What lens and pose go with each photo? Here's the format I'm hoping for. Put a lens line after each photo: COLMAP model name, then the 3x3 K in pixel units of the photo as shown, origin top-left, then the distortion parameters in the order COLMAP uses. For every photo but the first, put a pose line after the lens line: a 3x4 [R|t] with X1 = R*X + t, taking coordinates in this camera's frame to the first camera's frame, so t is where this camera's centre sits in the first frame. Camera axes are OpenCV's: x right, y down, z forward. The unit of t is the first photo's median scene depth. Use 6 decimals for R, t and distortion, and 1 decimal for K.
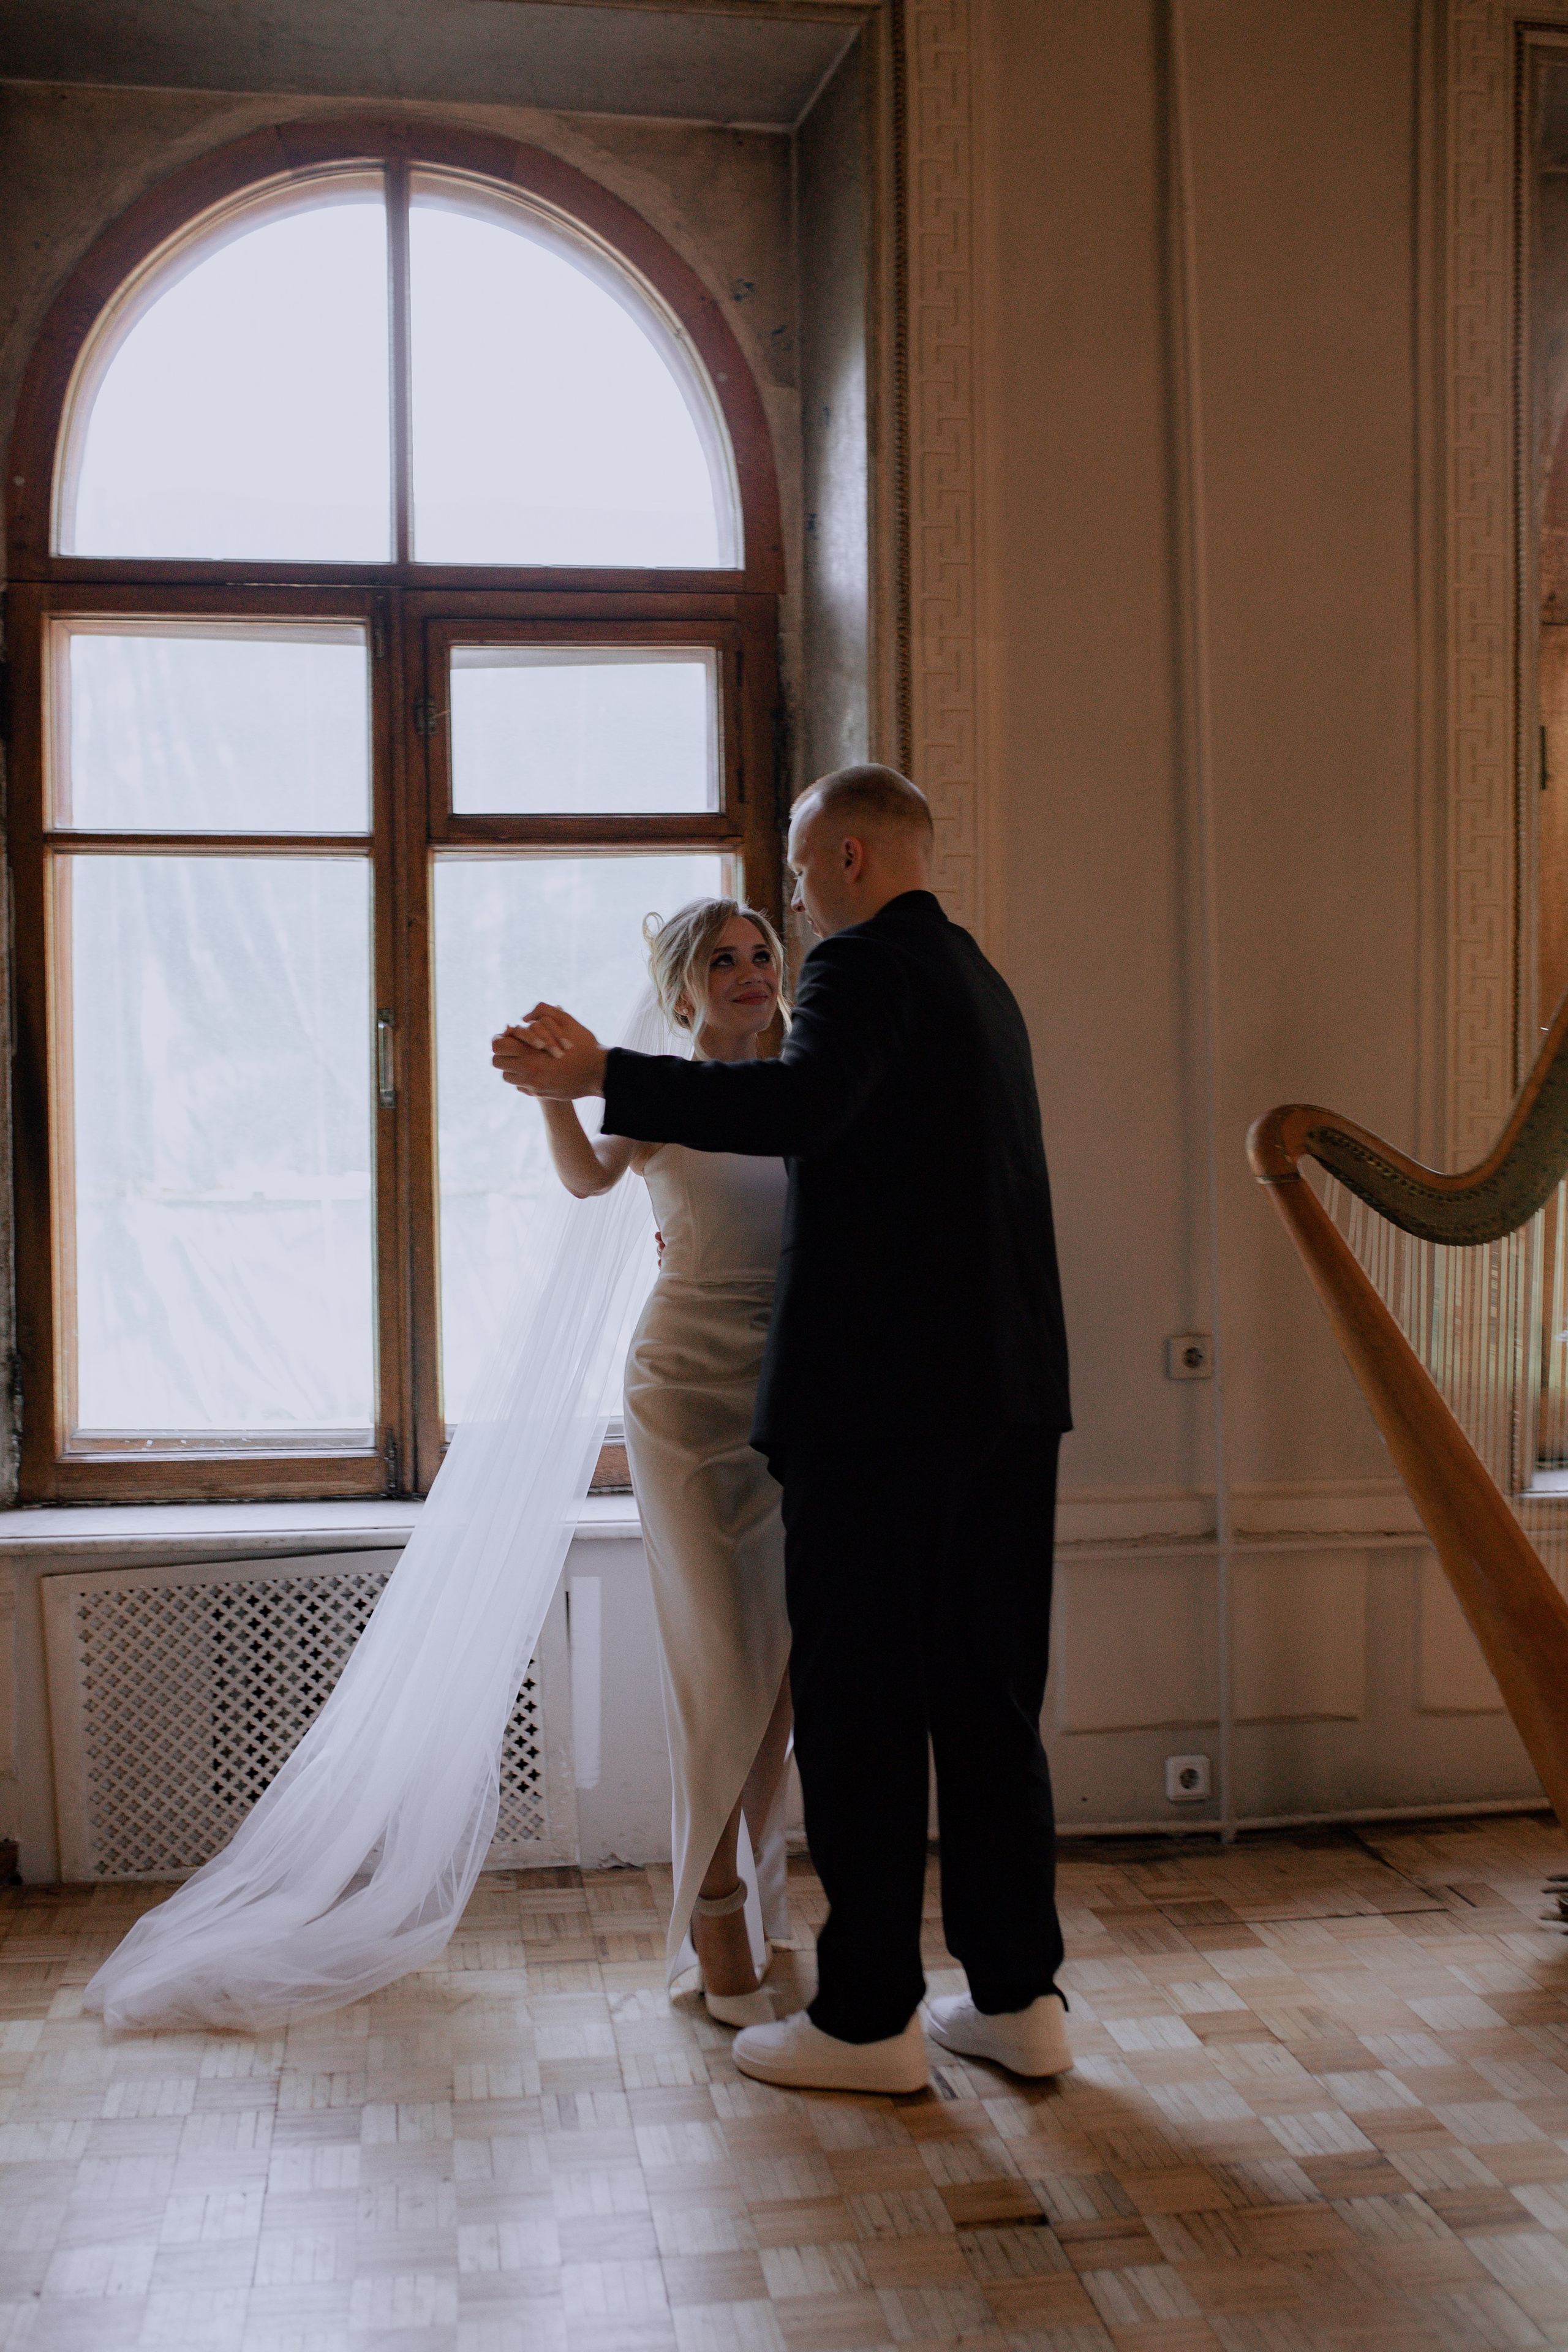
lens RADIAL K [[2350.7, 0, 782.3], [0, 2350.7, 1185.3], [0, 0, 1]] dist [-0.070956, 0.116528]
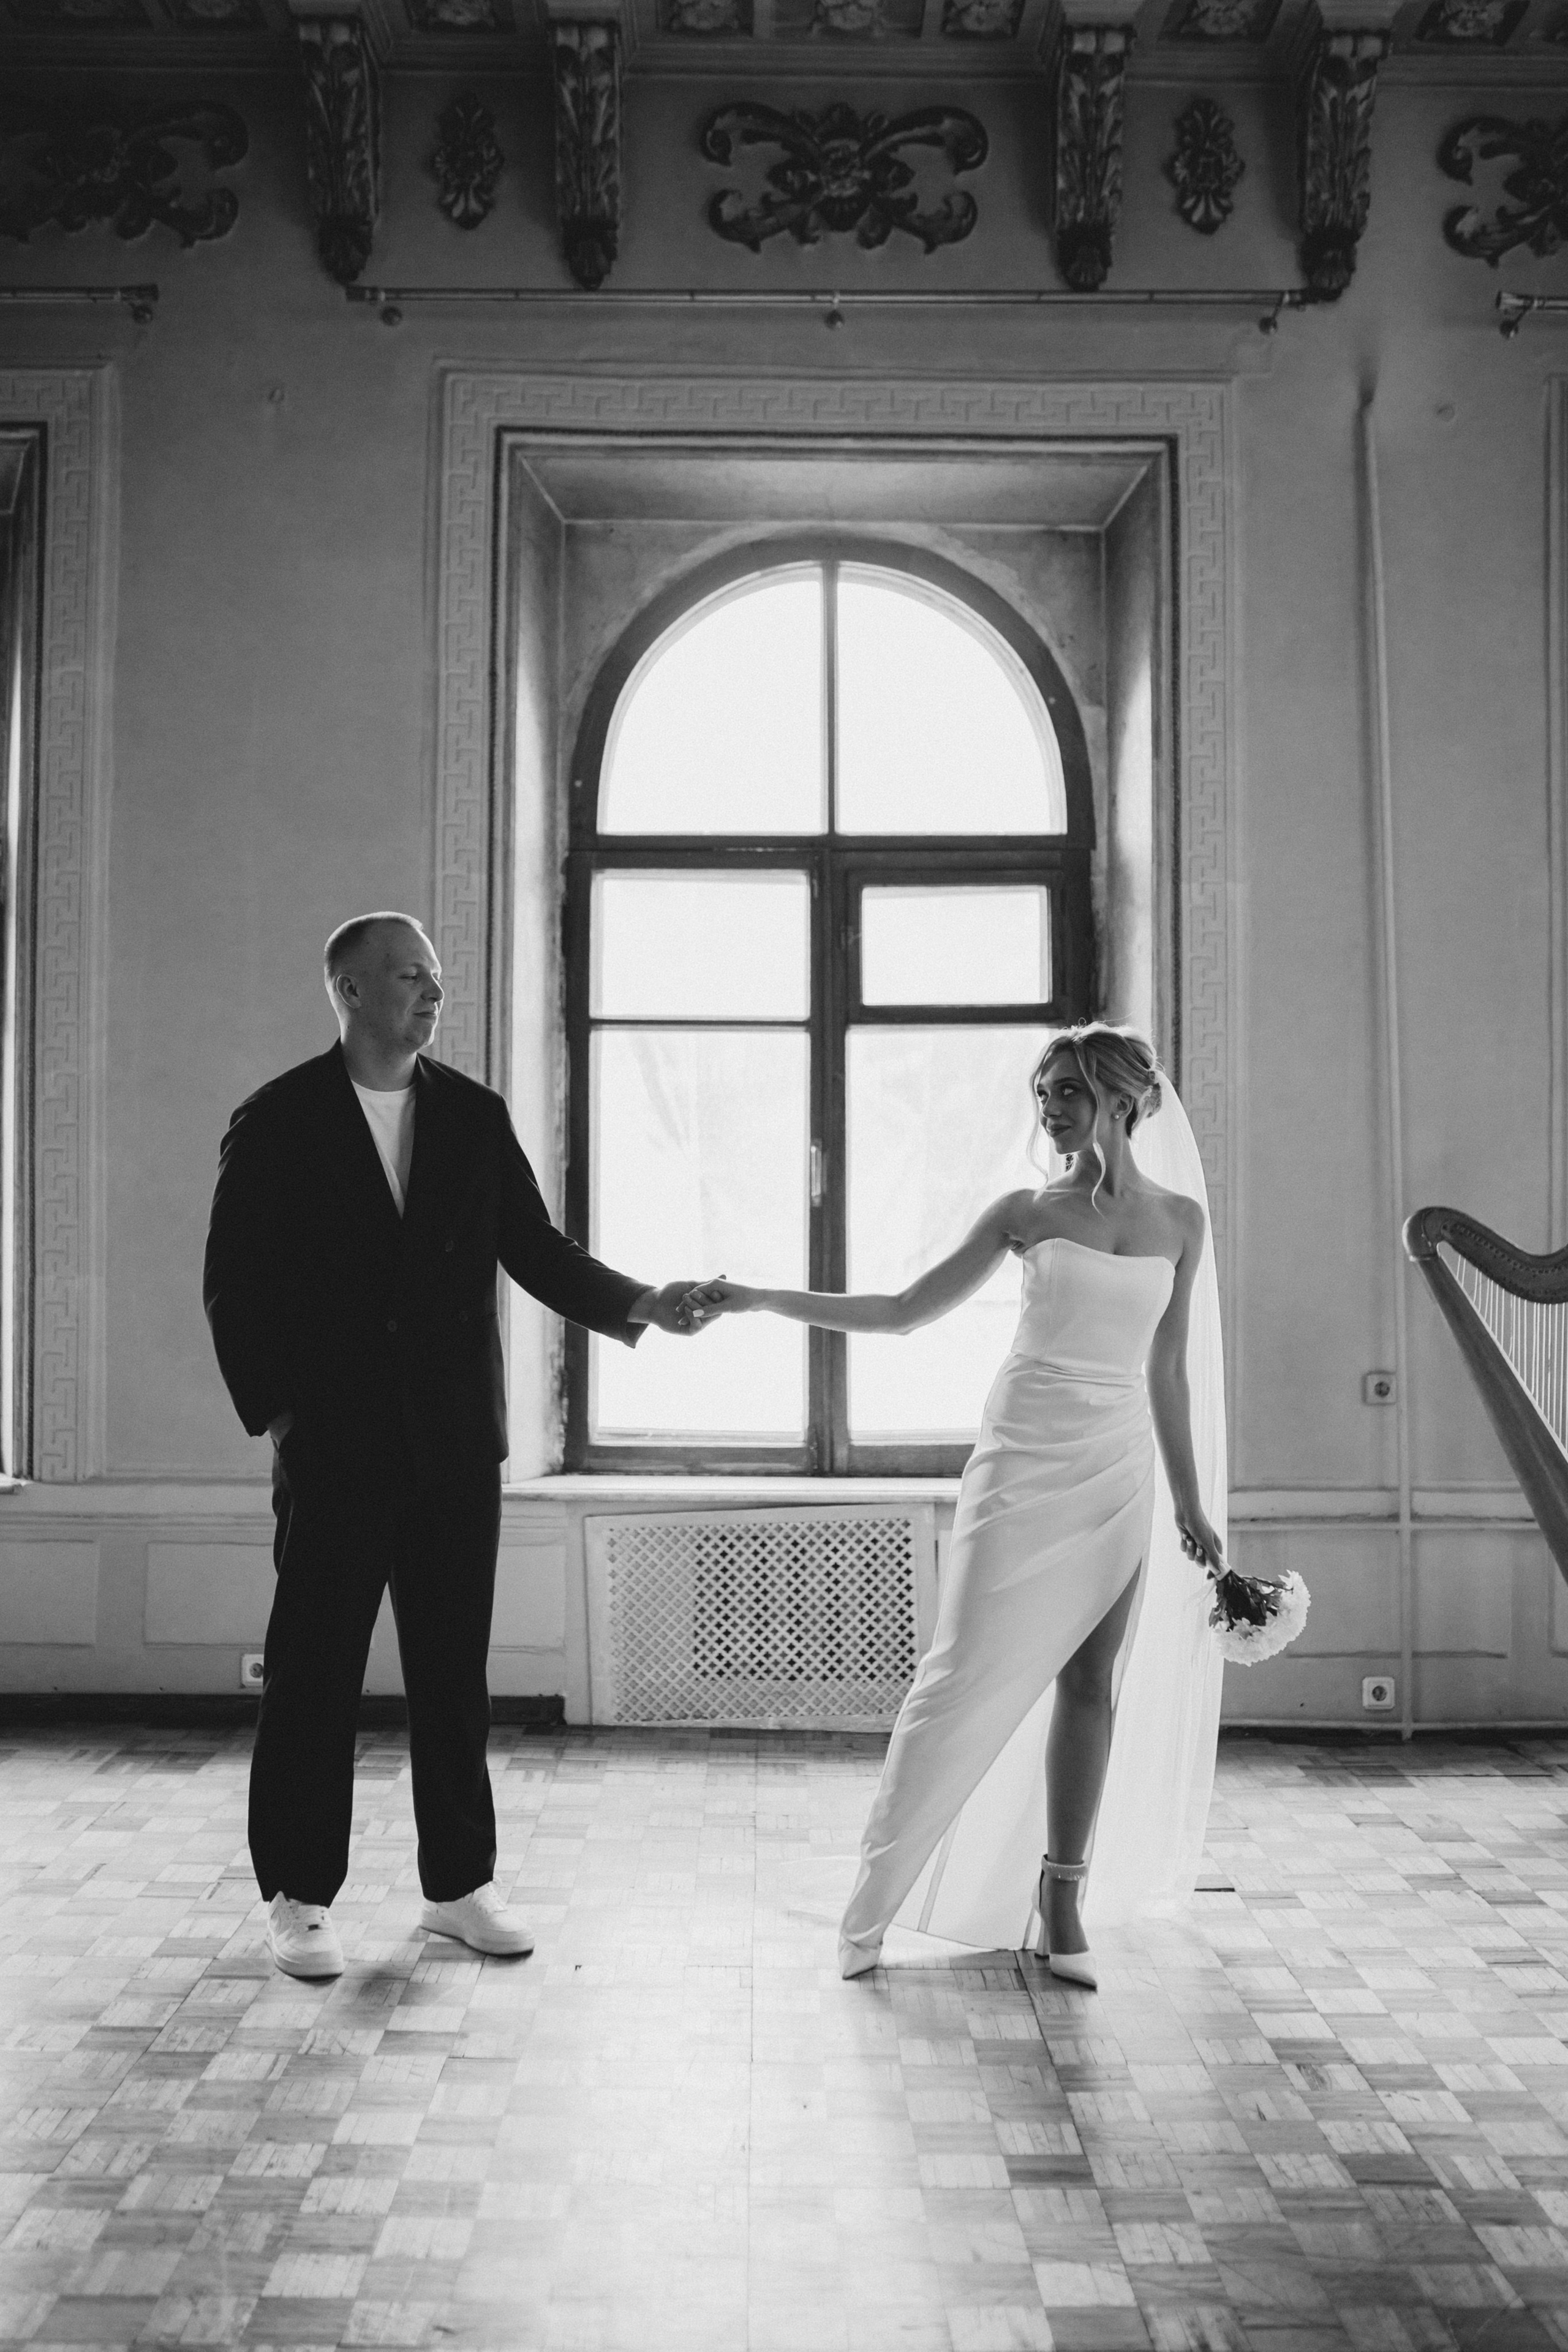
lens RADIAL K [[2387.7, 0, 784.0], [0, 2387.7, 1176.0], [0, 0, 1]] dist [-0.069044, 0.126340]
pose [[0.989664, 0.007567, -0.143207, 0.024205], [-0.015080, 0.998562, -0.051448, 0.025746], [0.142612, 0.053075, 0.988355, -0.478900]]
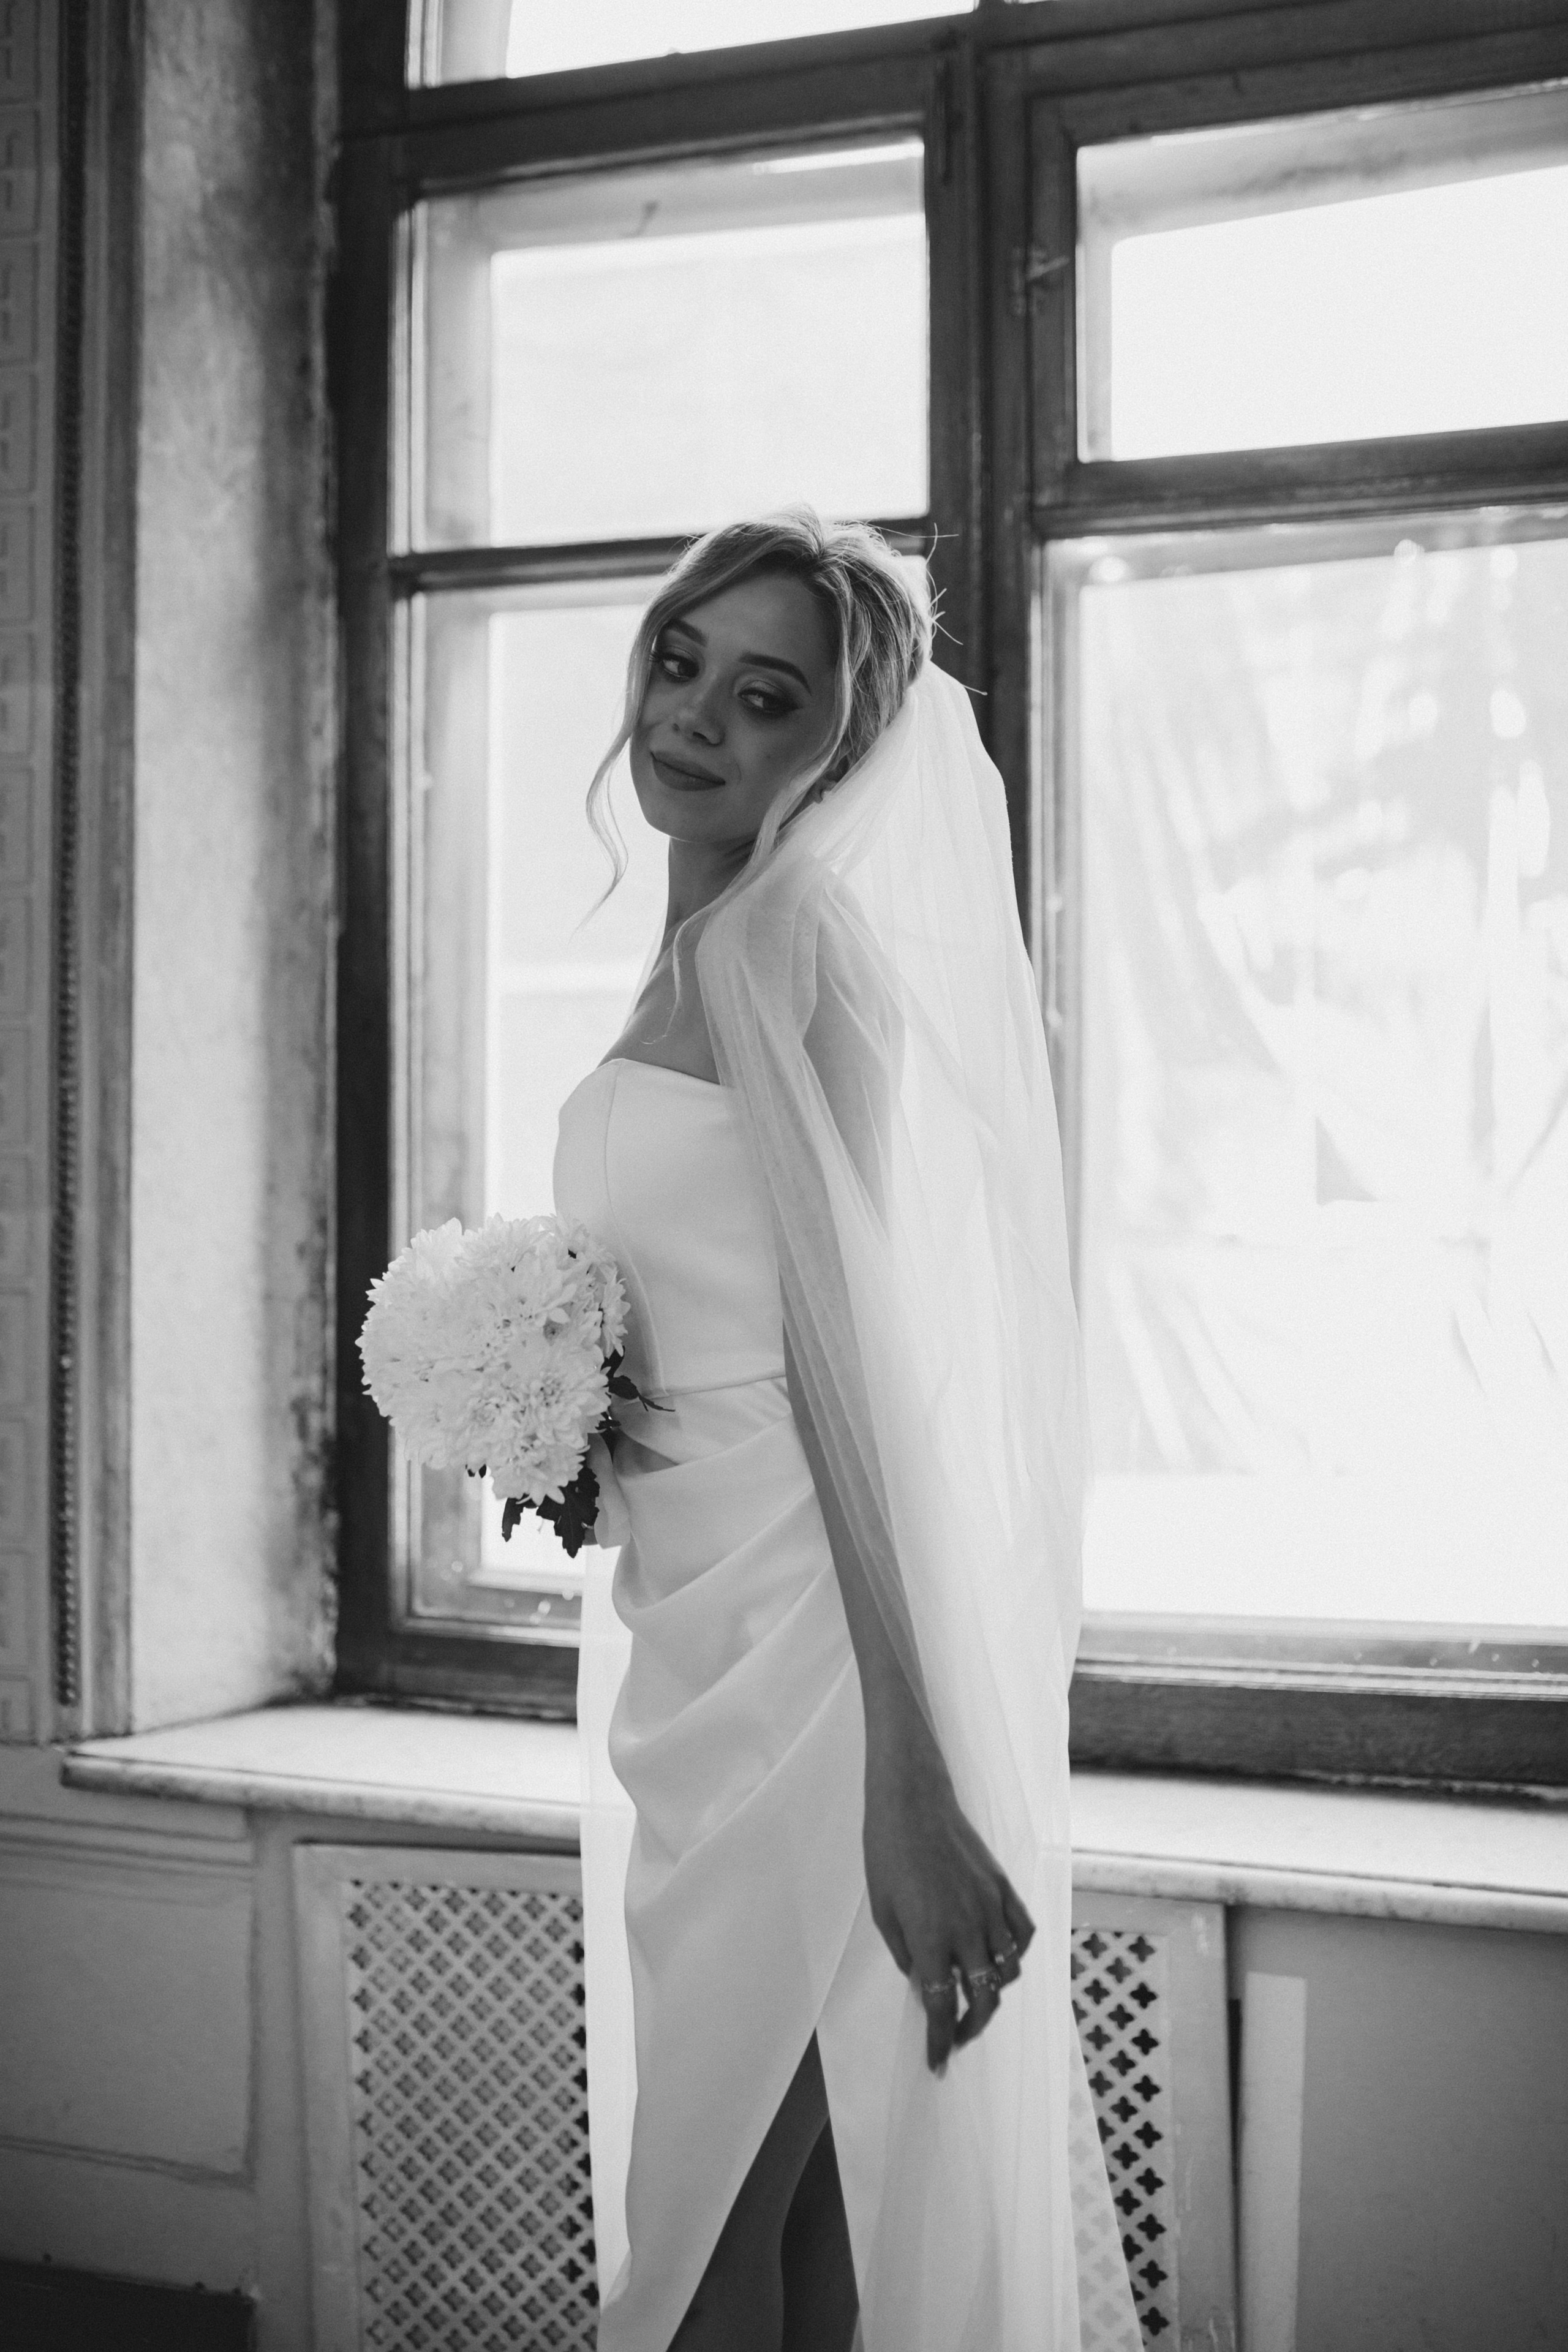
lens RADIAL K [[2341.9, 0, 784.0], [0, 2341.9, 1176.0], [0, 0, 1]] dist [-0.077840, 0.124299]
pose [[0.901185, 0.014818, -0.433182, 0.029744], [-0.023830, 0.999598, -0.015383, 0.012119], [0.432780, 0.024186, 0.901175, 0.520359]]
